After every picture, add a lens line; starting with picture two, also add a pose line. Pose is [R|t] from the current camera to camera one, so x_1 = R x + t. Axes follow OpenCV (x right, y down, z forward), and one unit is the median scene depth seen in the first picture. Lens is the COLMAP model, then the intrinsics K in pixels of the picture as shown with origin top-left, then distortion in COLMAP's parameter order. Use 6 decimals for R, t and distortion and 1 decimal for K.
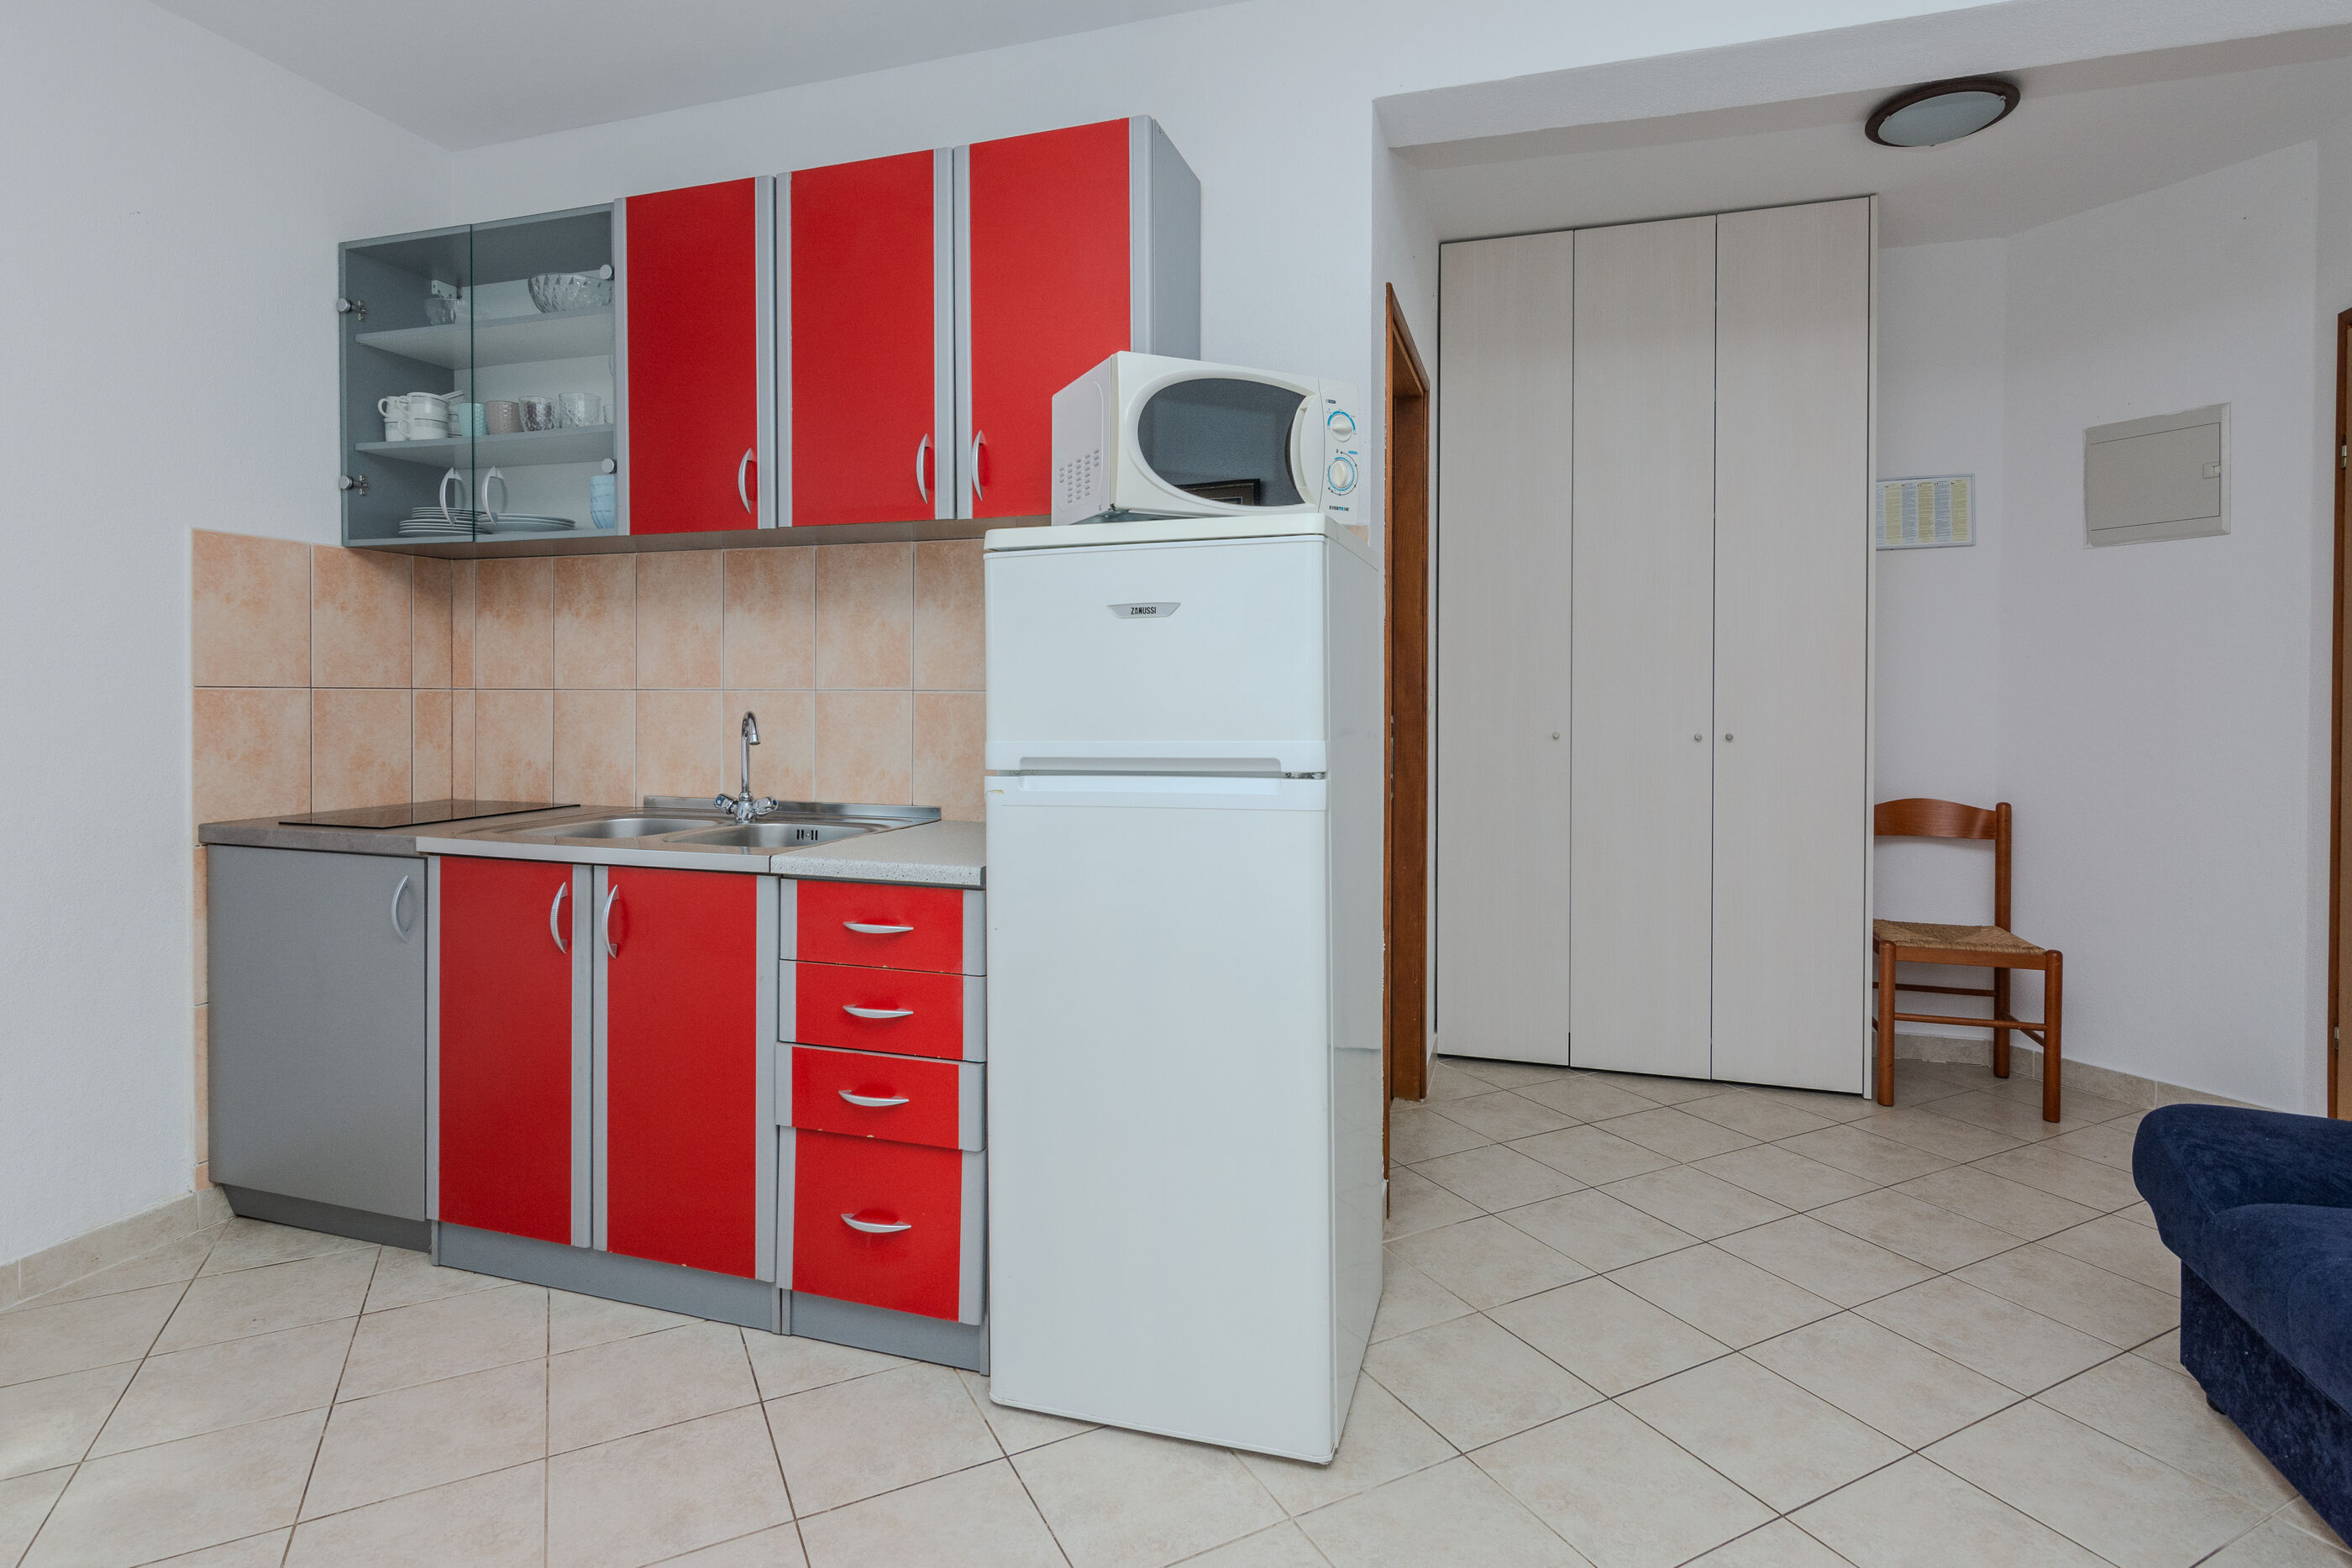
lens RADIAL K [[1209.2, 0, 1153.1], [0, 1209.2, 706.1], [0, 0, 1]] dist [-0.001814, -0.000558]
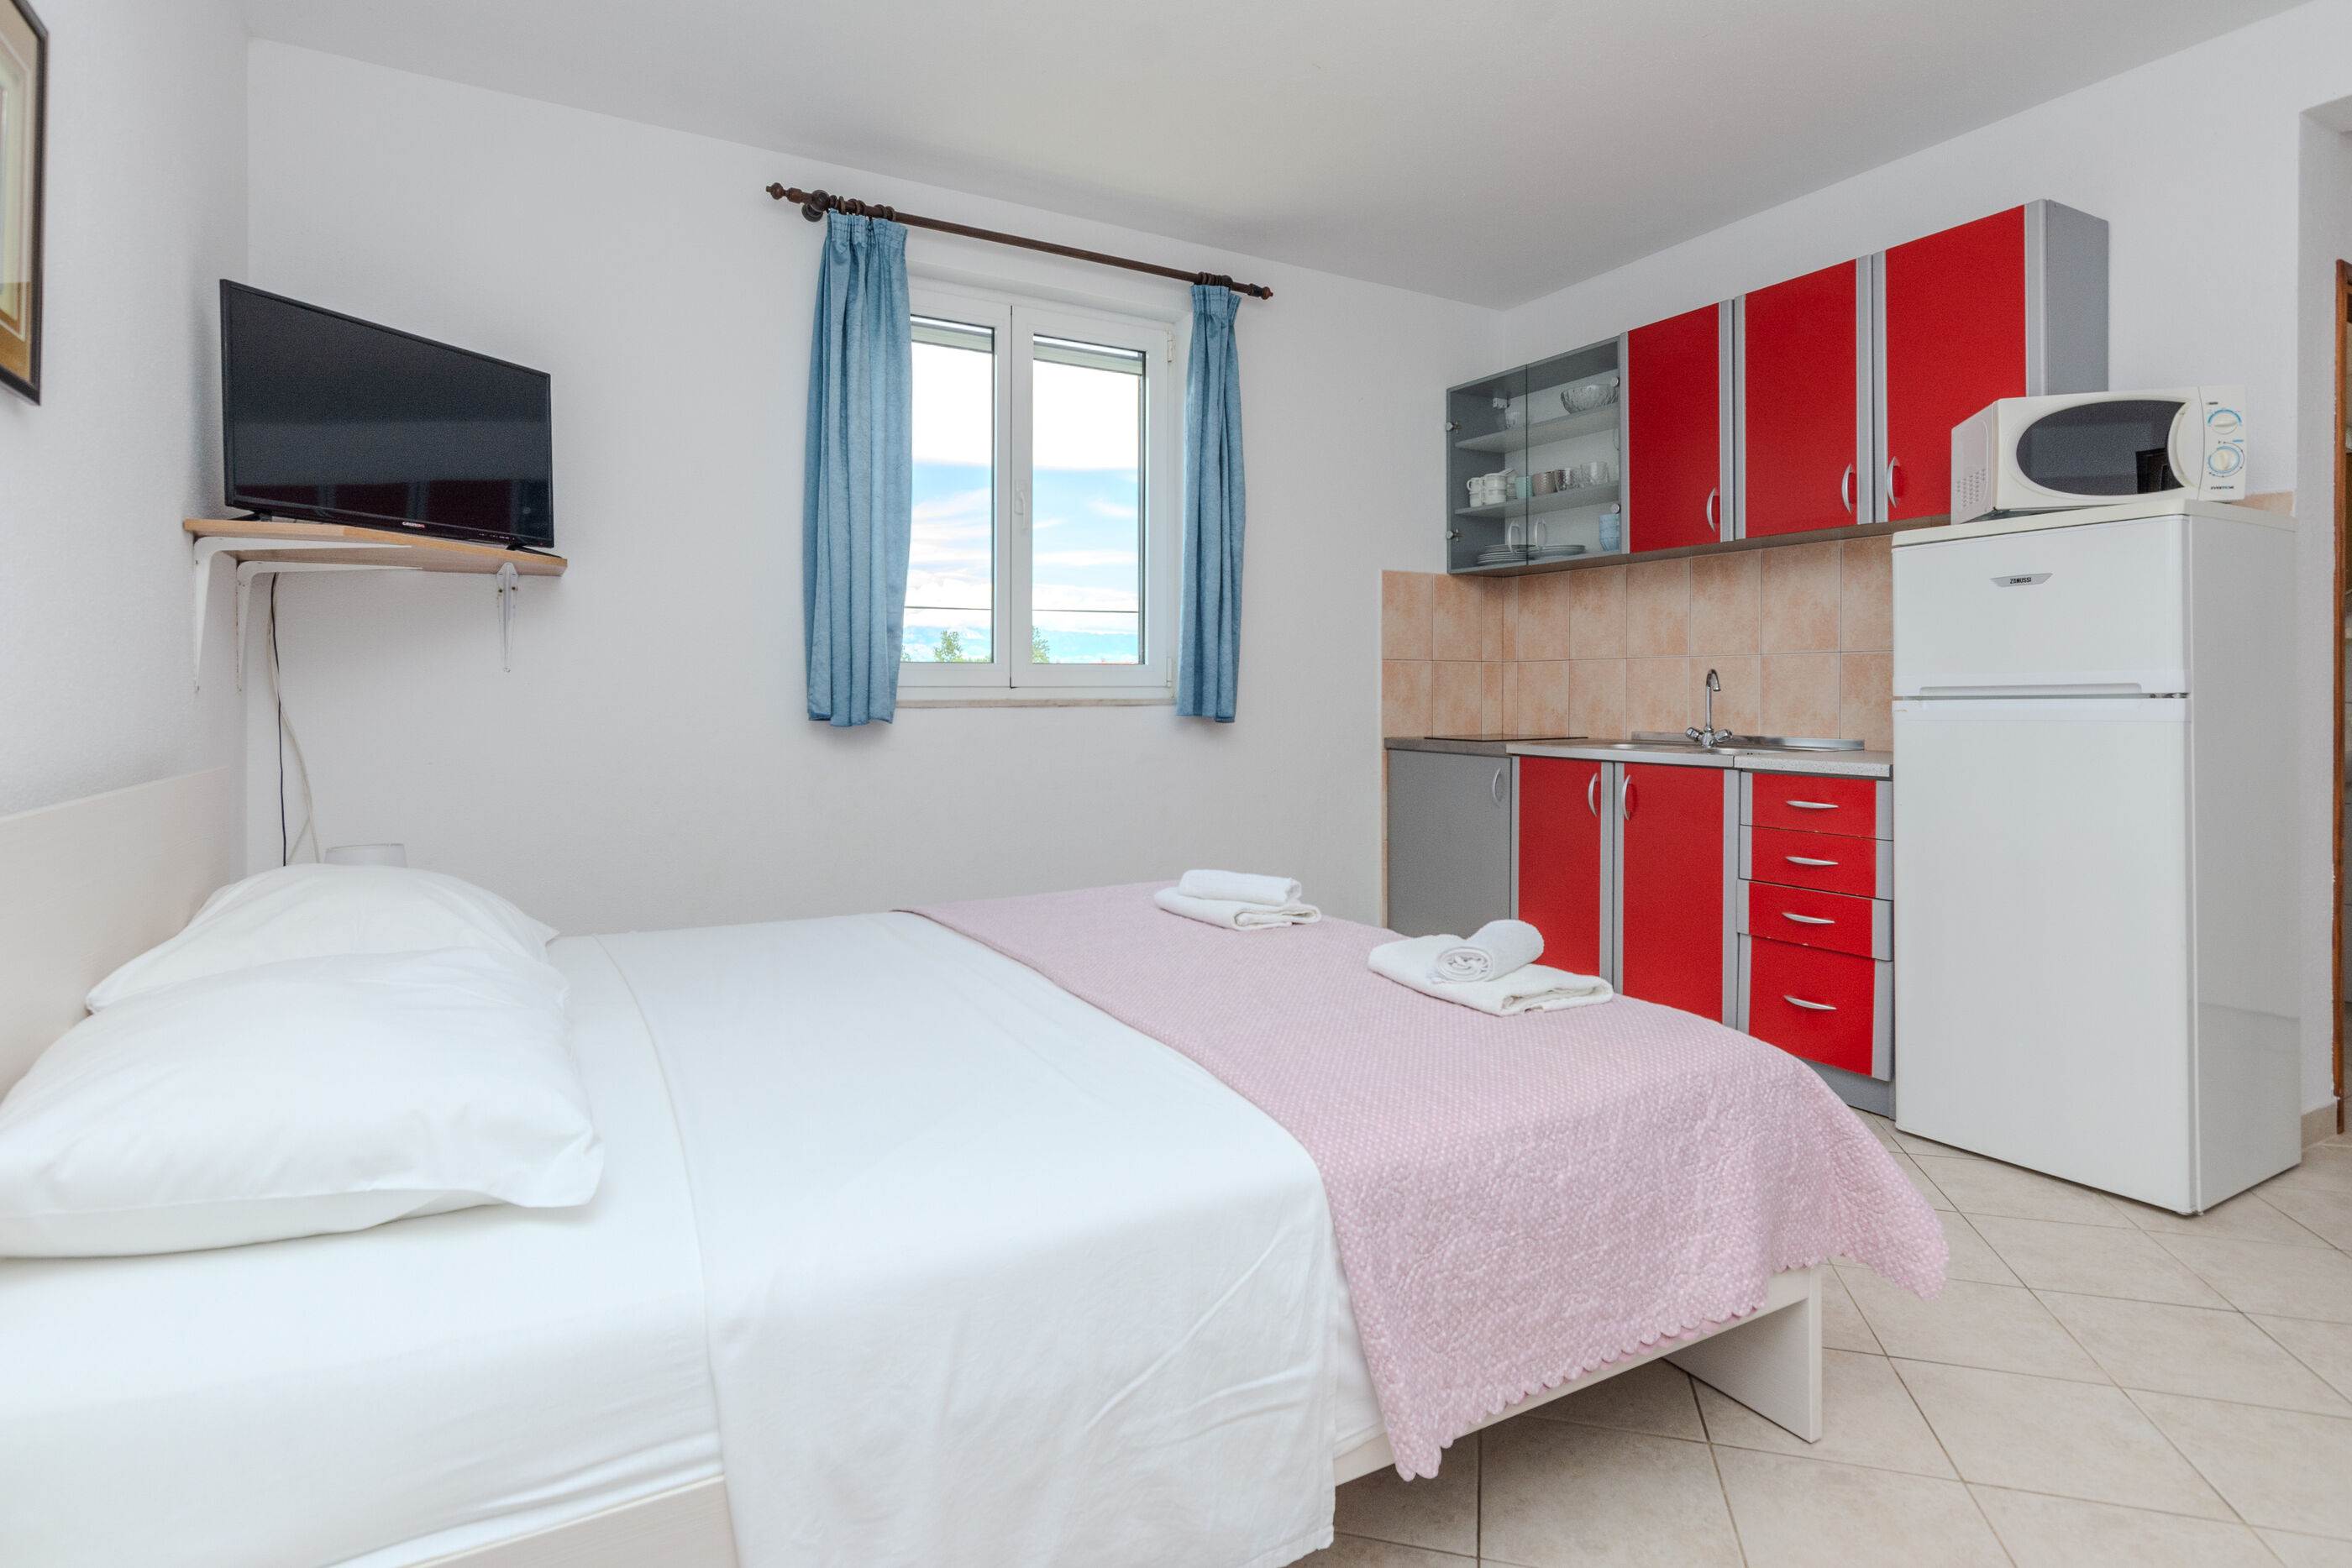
lens RADIAL K [[1209.2, 0, 1153.1], [0, 1209.2, 706.1], [0, 0, 1]] dist [-0.001814, -0.000558]
pose [[0.750101, 0.001297, -0.661322, 0.128193], [-0.000749, 0.999999, 0.001113, 0.051708], [0.661323, -0.000340, 0.750101, -0.562405]]
